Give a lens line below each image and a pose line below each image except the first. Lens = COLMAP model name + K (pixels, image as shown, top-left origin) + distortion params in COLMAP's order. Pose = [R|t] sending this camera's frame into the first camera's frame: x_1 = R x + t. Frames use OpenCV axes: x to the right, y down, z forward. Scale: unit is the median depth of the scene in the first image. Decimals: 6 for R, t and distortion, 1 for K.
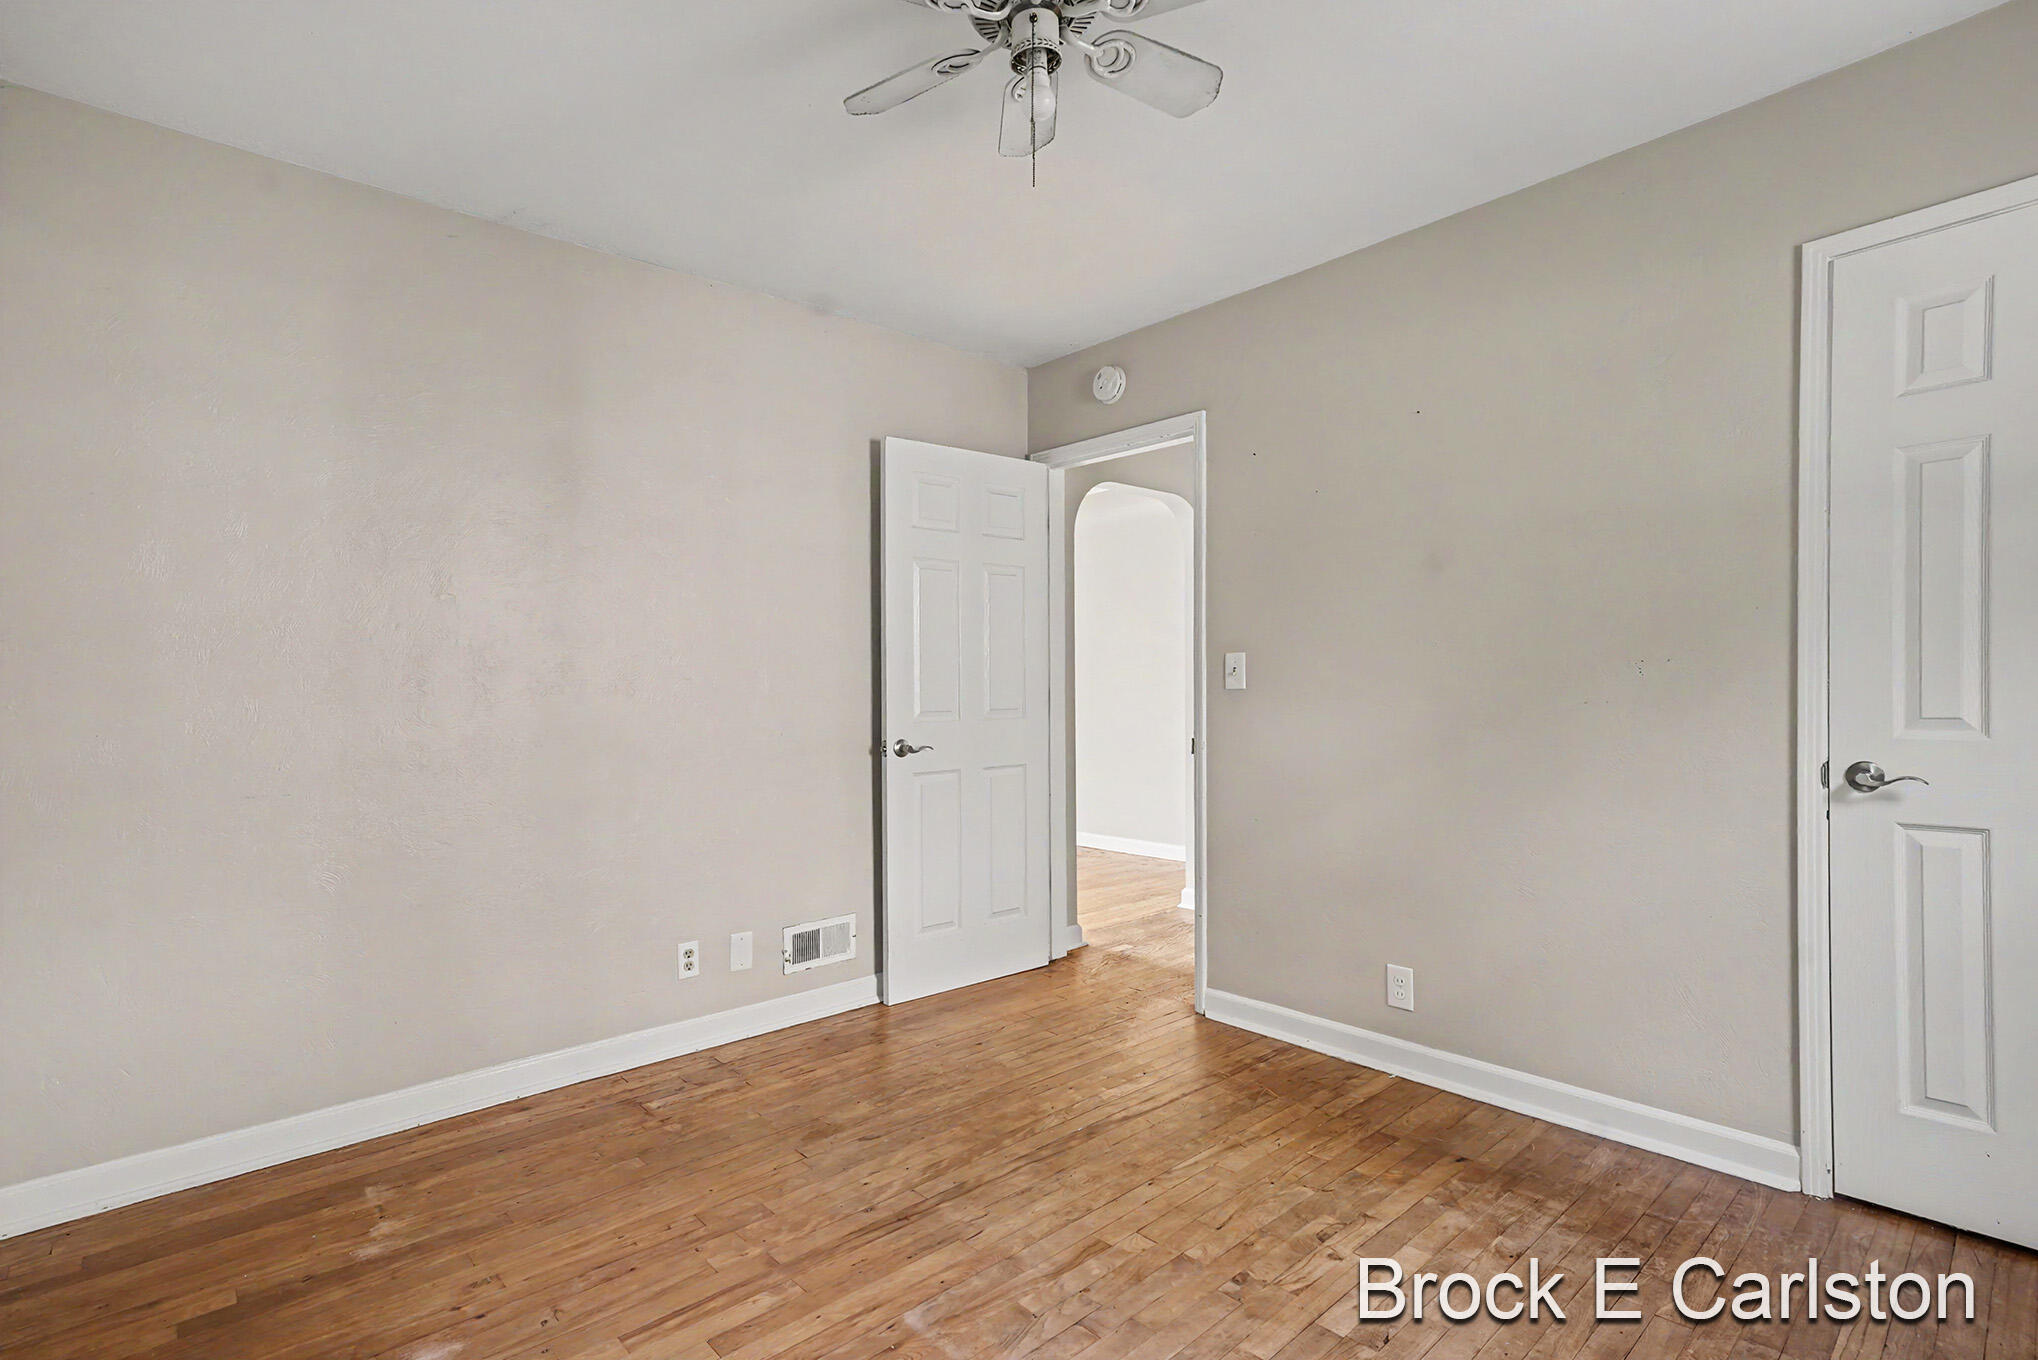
lens RADIAL K [[995.1, 0, 1021.5], [0, 995.1, 671.8], [0, 0, 1]] dist [0.031960, 0.001567]
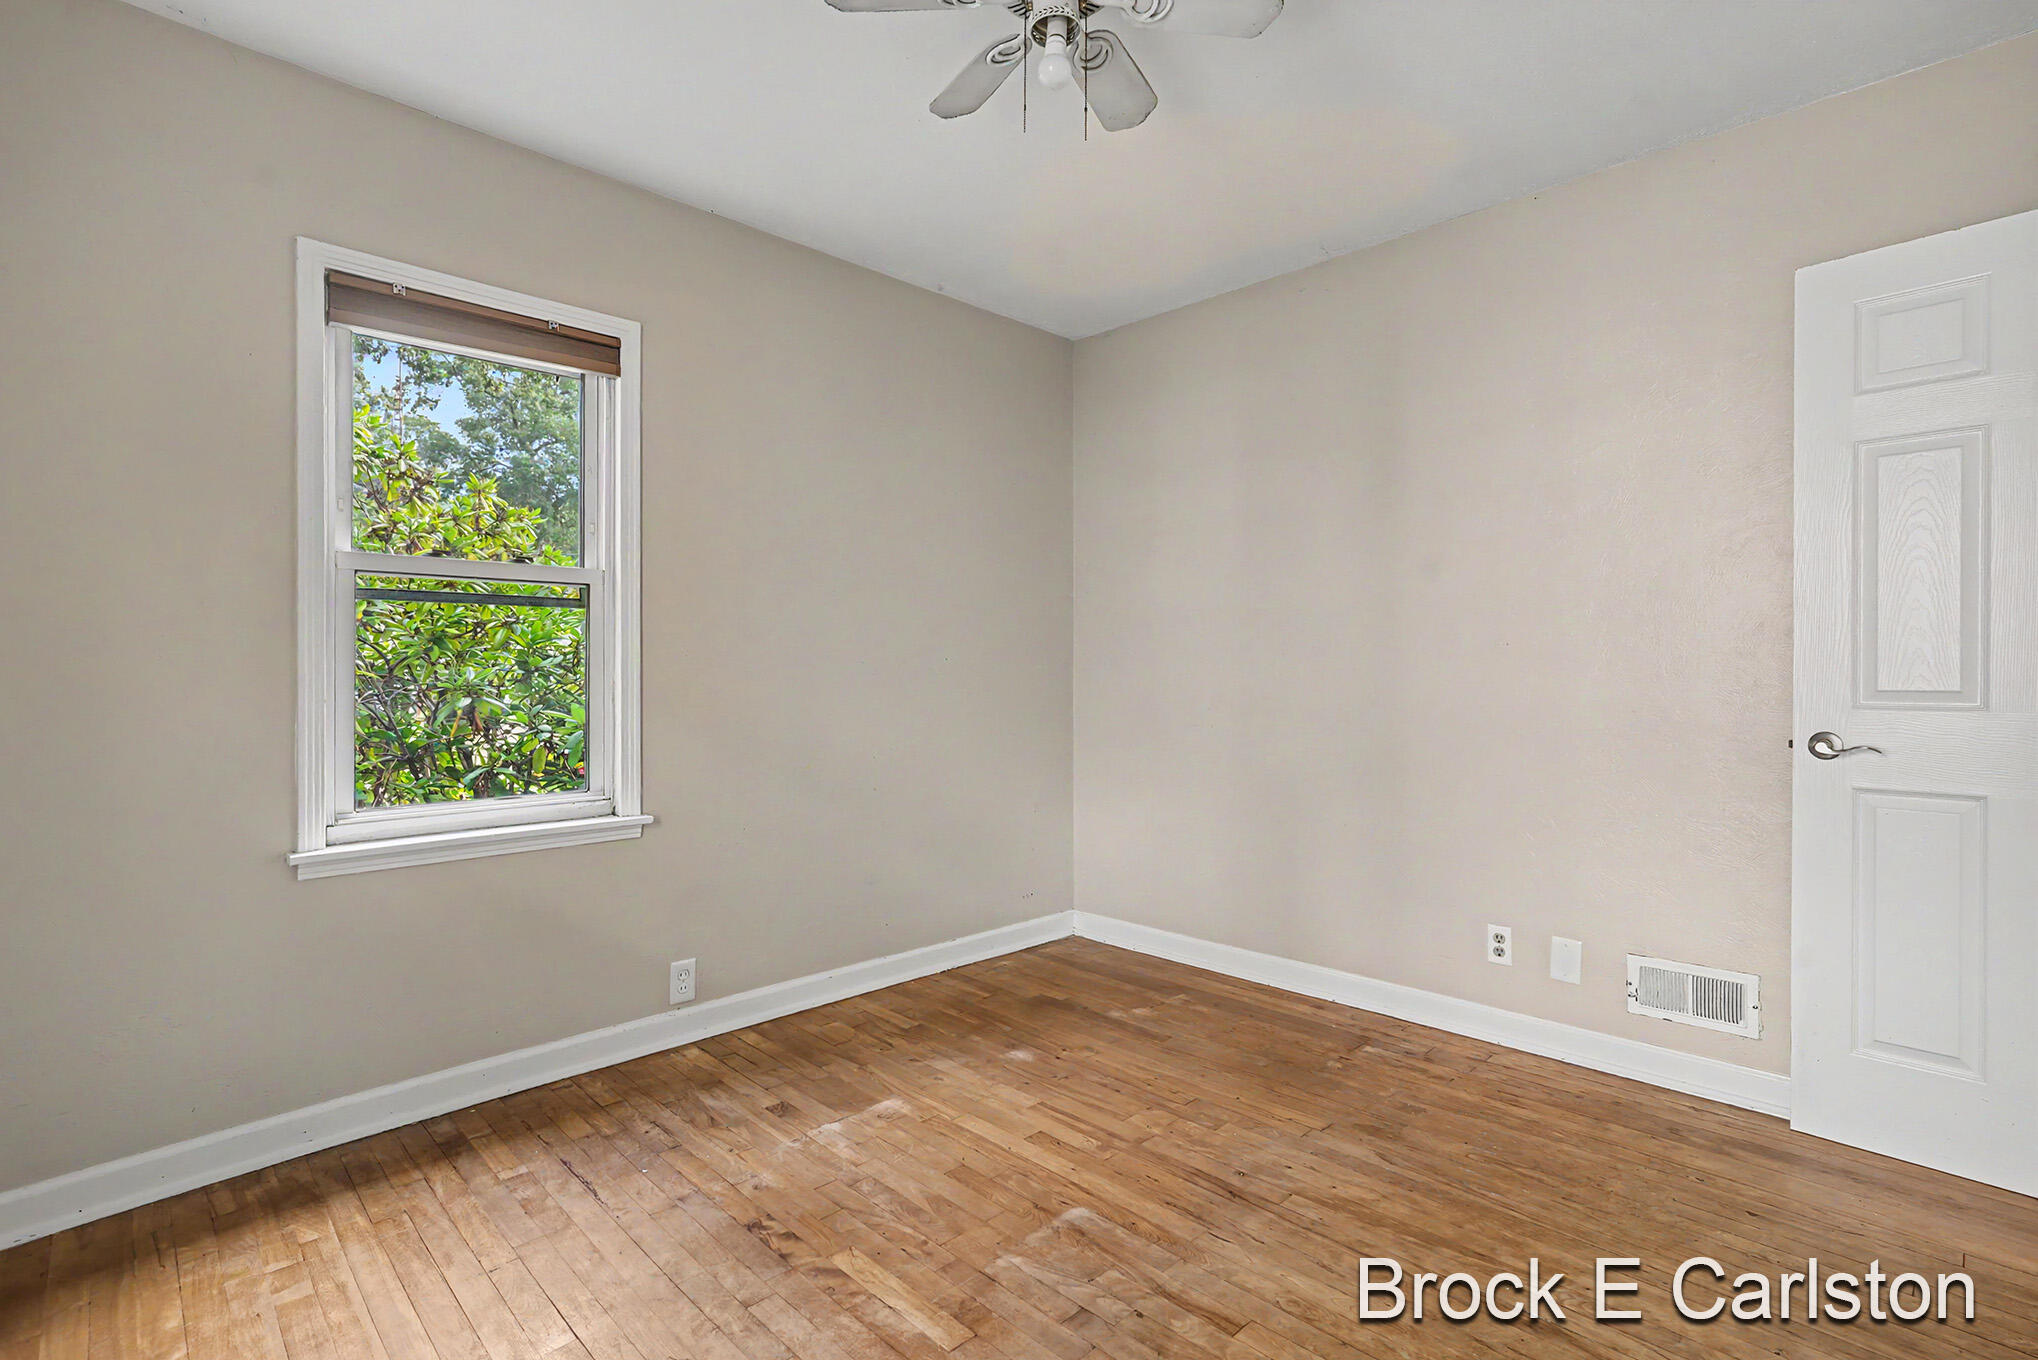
lens RADIAL K [[995.1, 0, 1028.1], [0, 995.1, 670.1], [0, 0, 1]] dist [0.031960, 0.001567]
pose [[0.041624, 0.001089, -0.999133, 0.752554], [0.018223, 0.999832, 0.001848, 0.030510], [0.998967, -0.018284, 0.041597, 0.689630]]
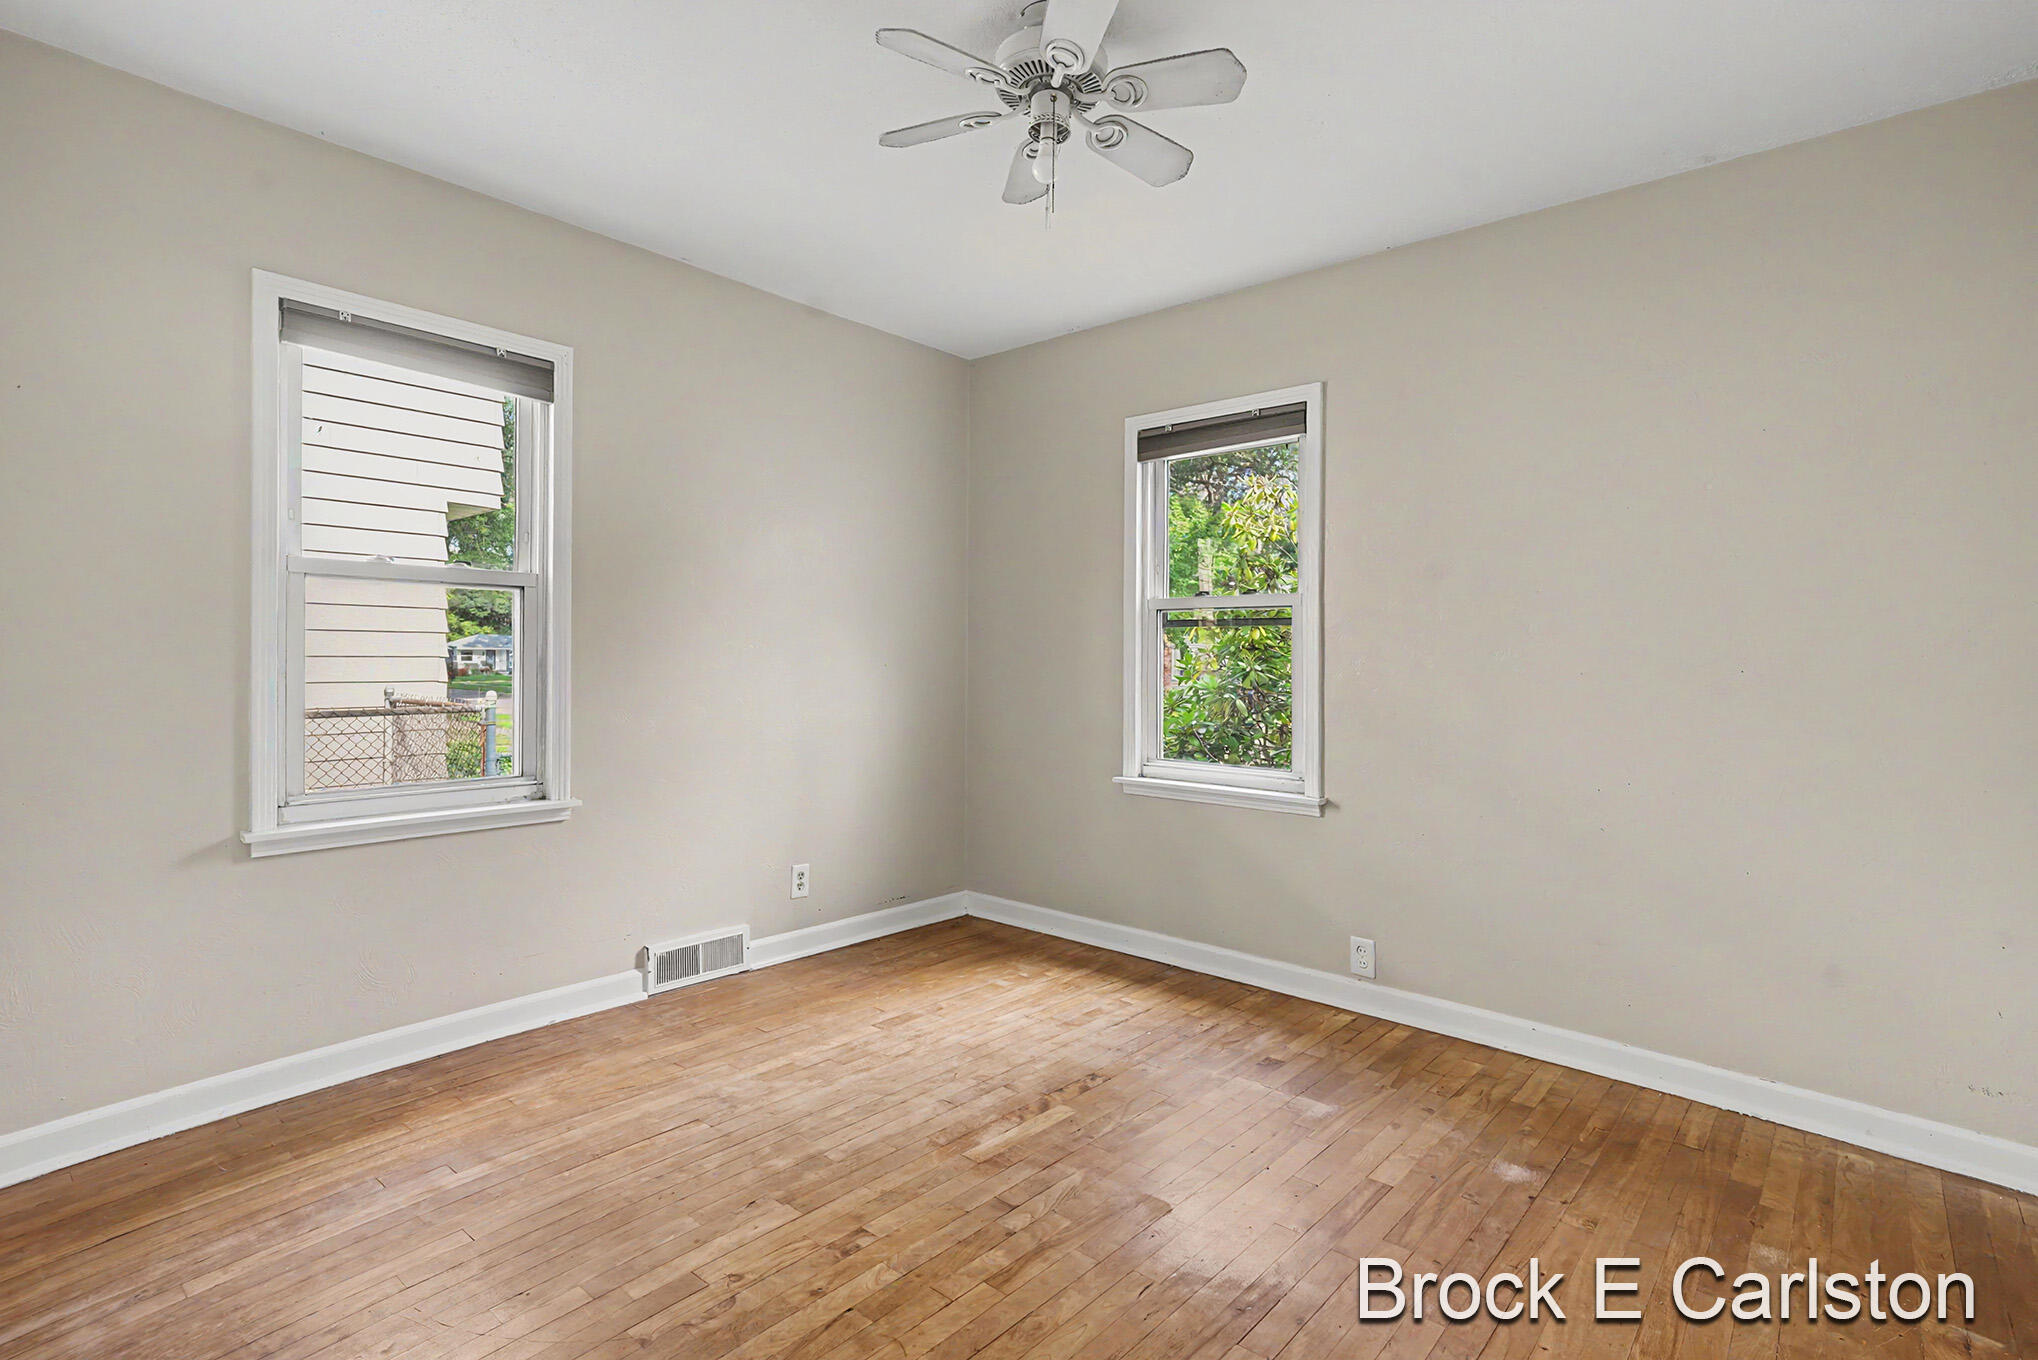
lens RADIAL K [[995.1, 0, 1038.9], [0, 995.1, 683.3], [0, 0, 1]] dist [0.031960, 0.001567]
pose [[-0.992146, -0.022658, -0.123017, 0.136019], [-0.022145, 0.999739, -0.005534, 0.051909], [0.123110, -0.002766, -0.992389, 1.582291]]
